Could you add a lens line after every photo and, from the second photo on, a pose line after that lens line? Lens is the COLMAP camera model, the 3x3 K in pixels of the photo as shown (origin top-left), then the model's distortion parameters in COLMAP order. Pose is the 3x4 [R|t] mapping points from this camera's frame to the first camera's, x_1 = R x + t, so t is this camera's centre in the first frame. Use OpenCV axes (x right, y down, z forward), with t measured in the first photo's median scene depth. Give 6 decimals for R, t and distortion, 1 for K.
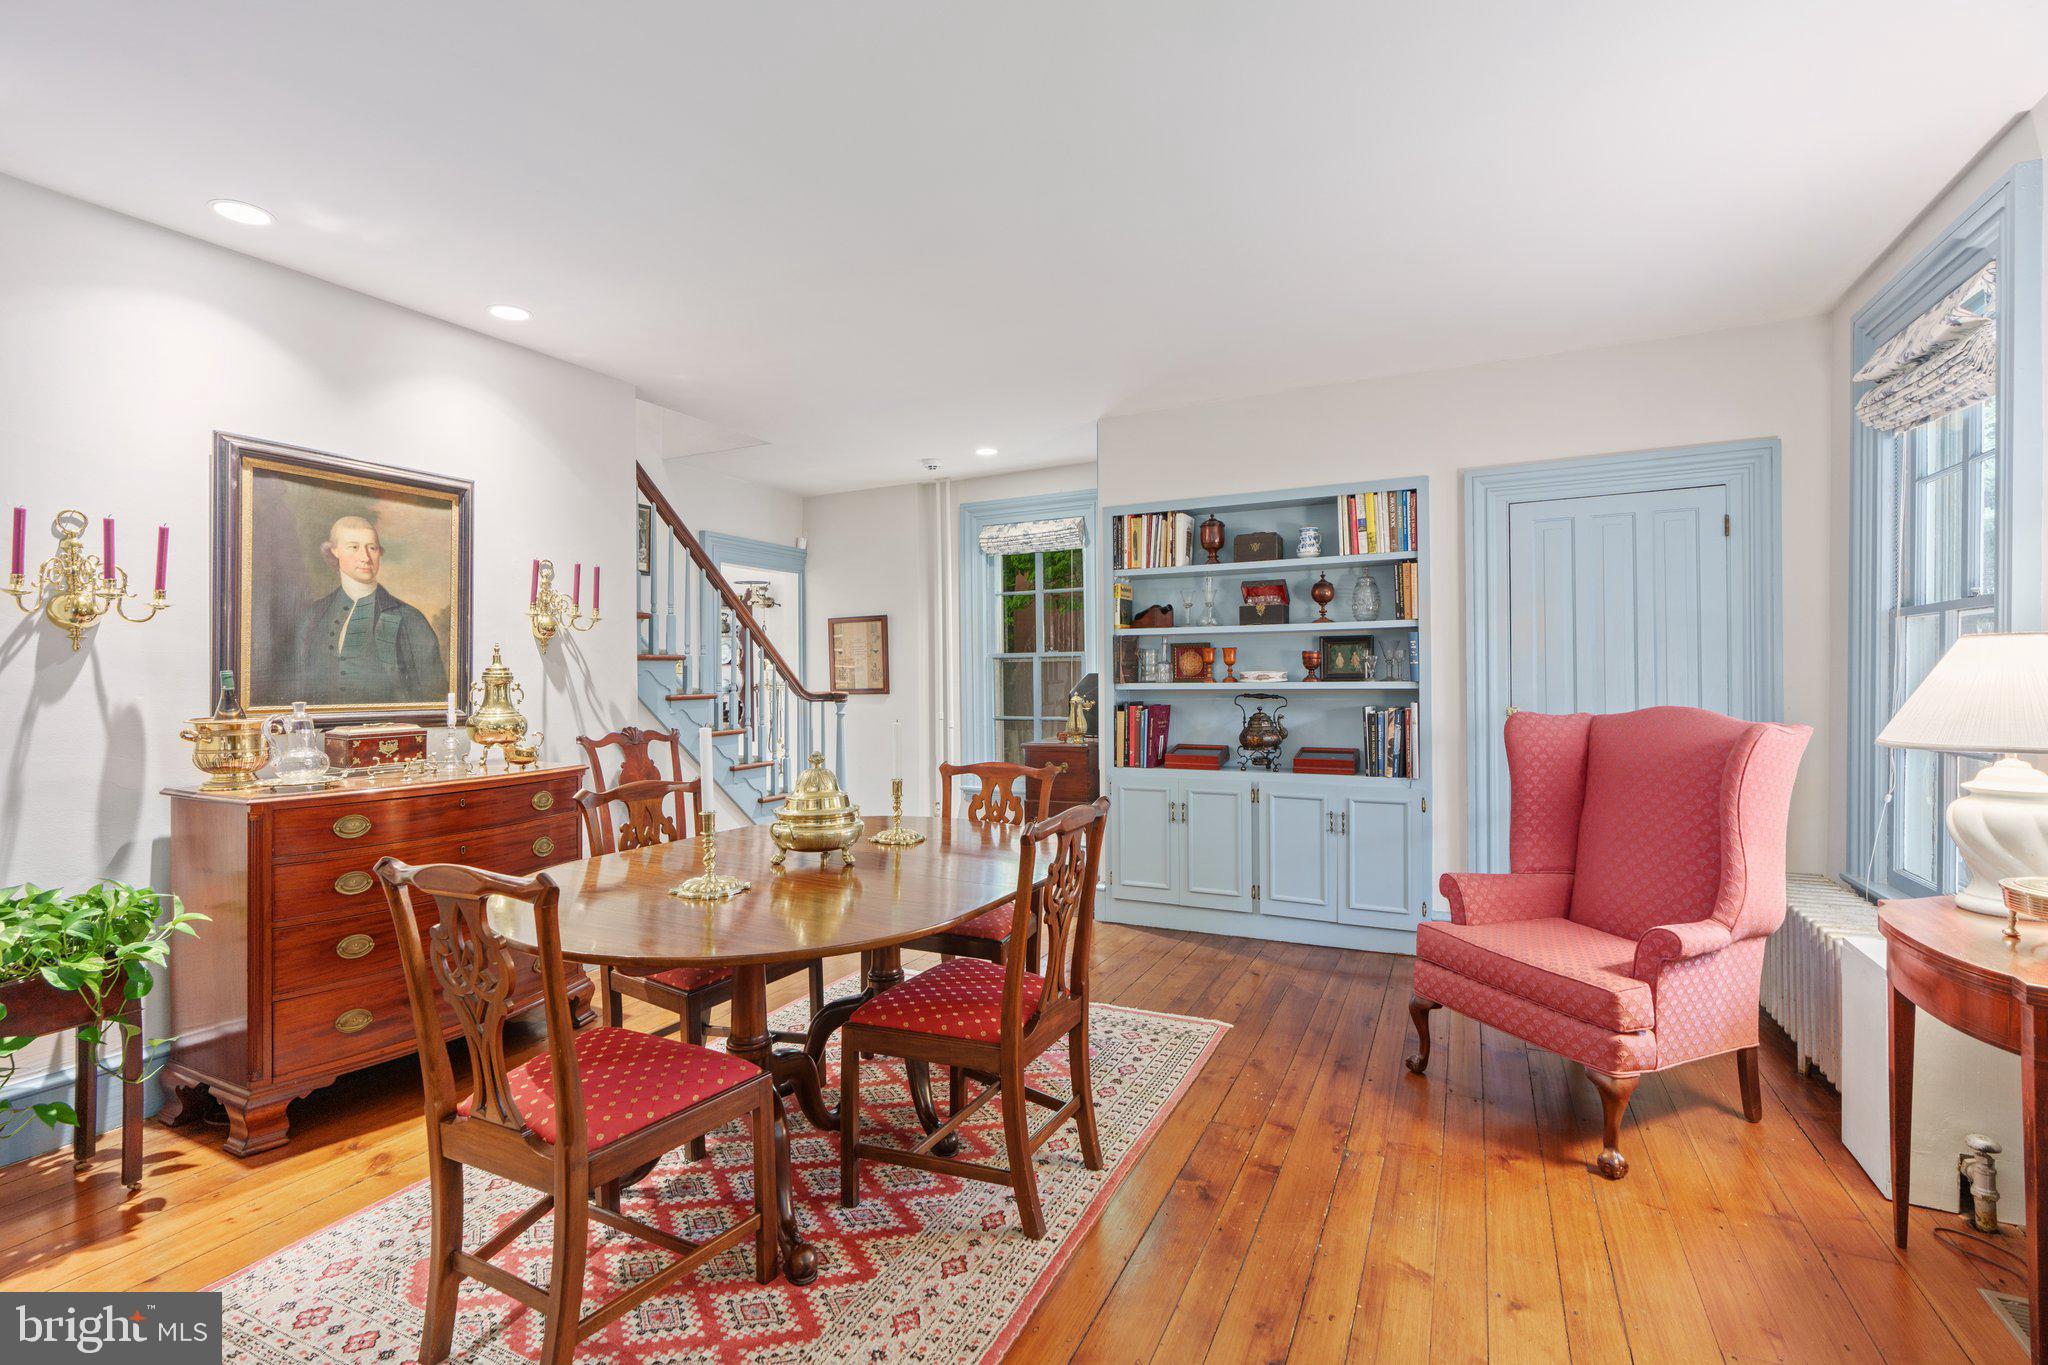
lens RADIAL K [[921.1, 0, 1011.7], [0, 921.1, 677.6], [0, 0, 1]] dist [-0.008619, 0.003559]
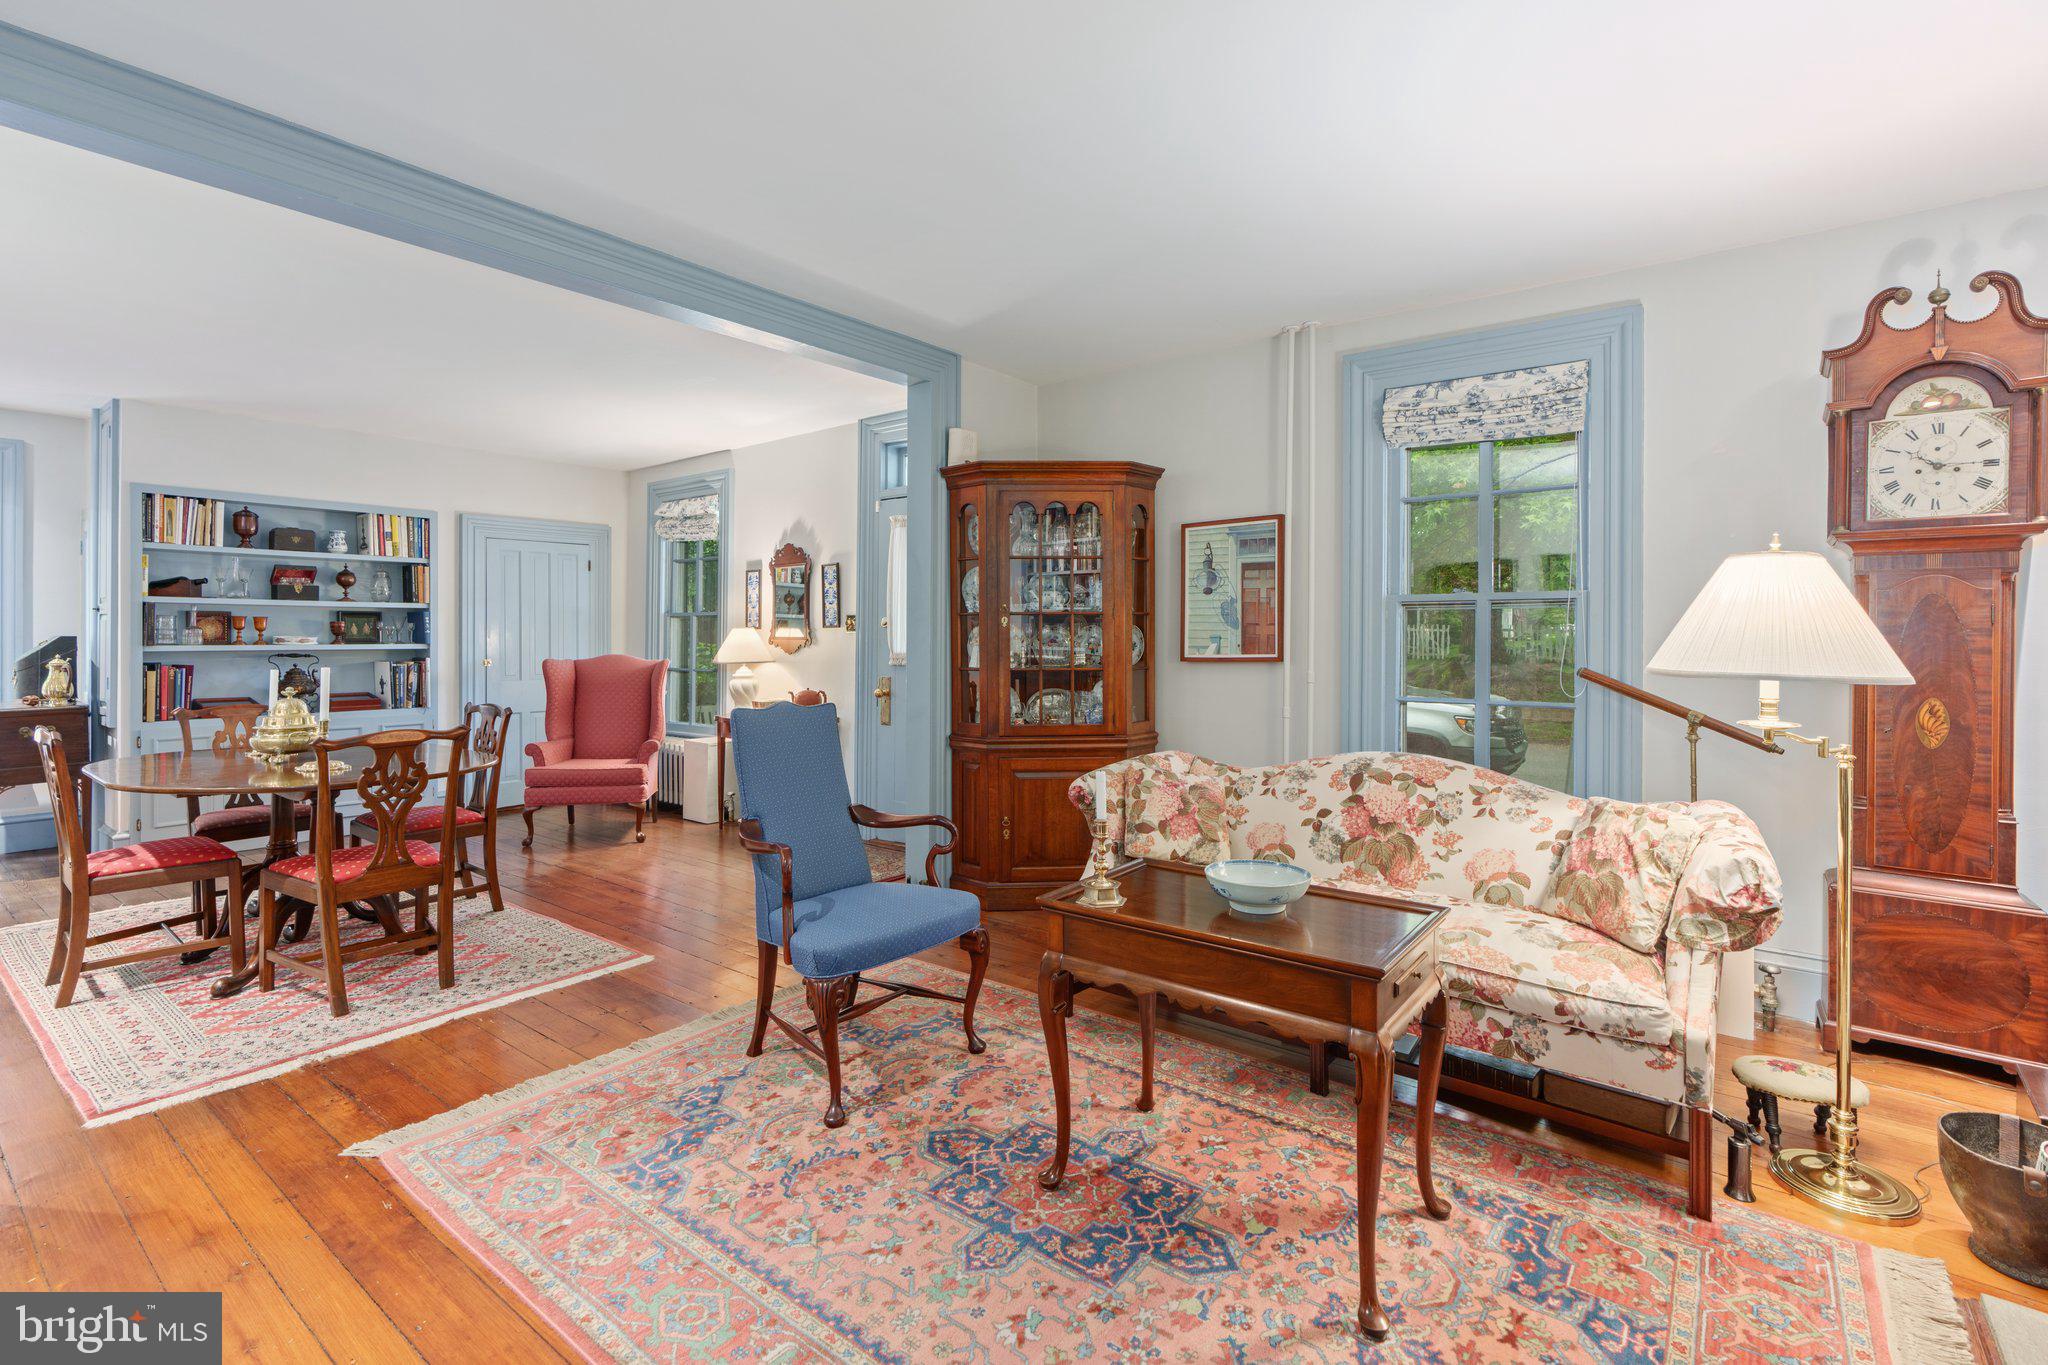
lens RADIAL K [[921.1, 0, 1033.1], [0, 921.1, 639.5], [0, 0, 1]] dist [-0.008619, 0.003559]
pose [[0.178591, 0.007745, 0.983893, -0.818685], [0.002852, 0.999961, -0.008389, 0.011564], [-0.983919, 0.004304, 0.178562, -0.247083]]
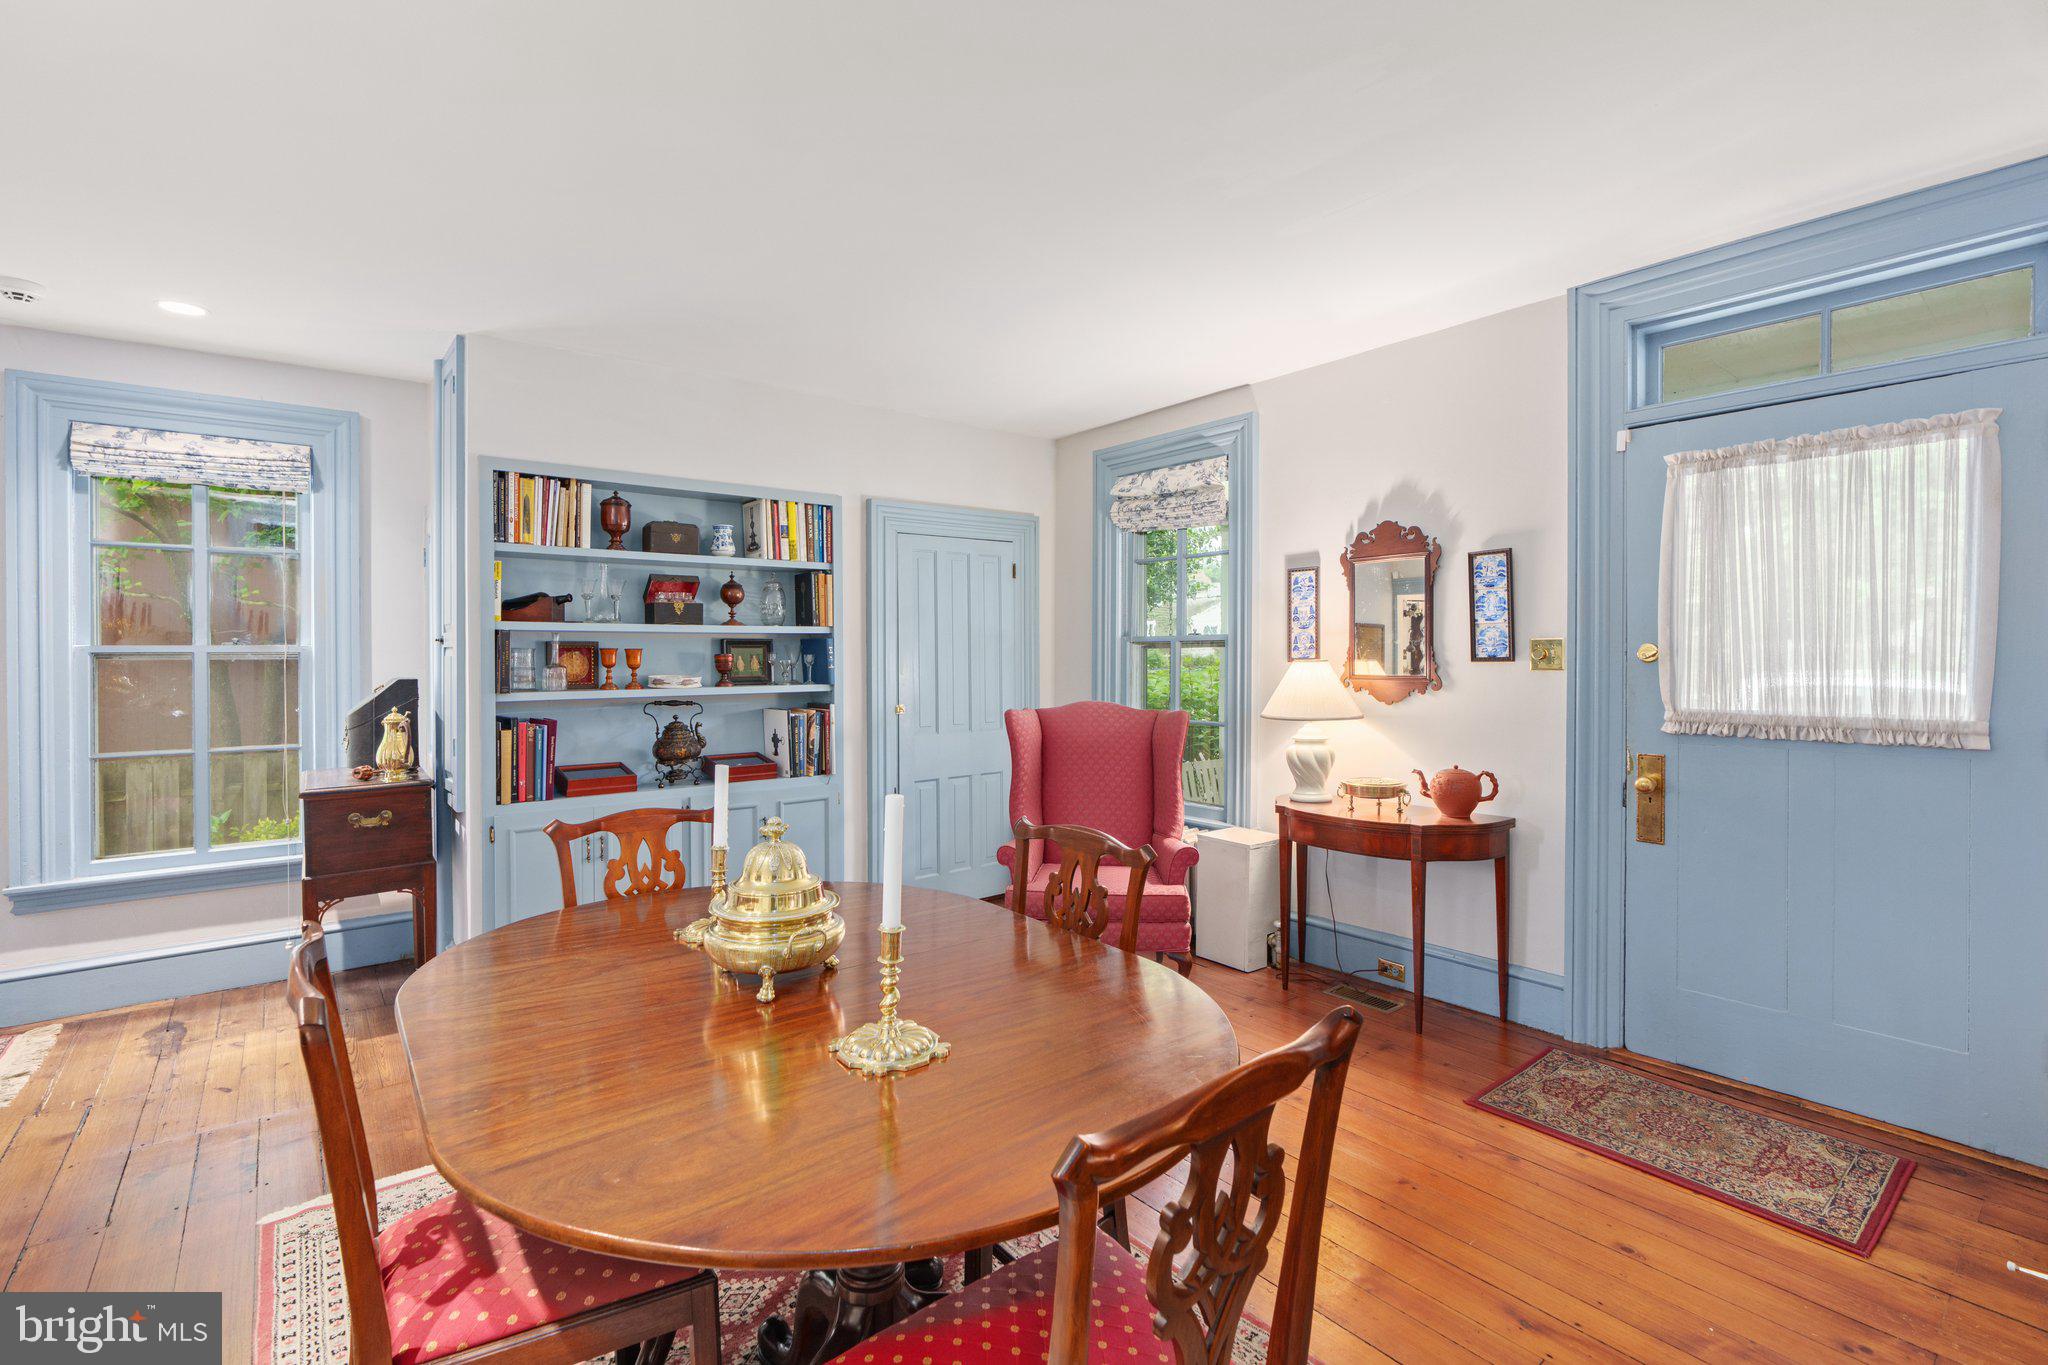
lens RADIAL K [[921.1, 0, 1026.7], [0, 921.1, 665.8], [0, 0, 1]] dist [-0.008619, 0.003559]
pose [[0.410497, -0.002811, 0.911857, -0.417452], [0.003962, 0.999991, 0.001299, -0.016690], [-0.911853, 0.003079, 0.410505, 0.319475]]
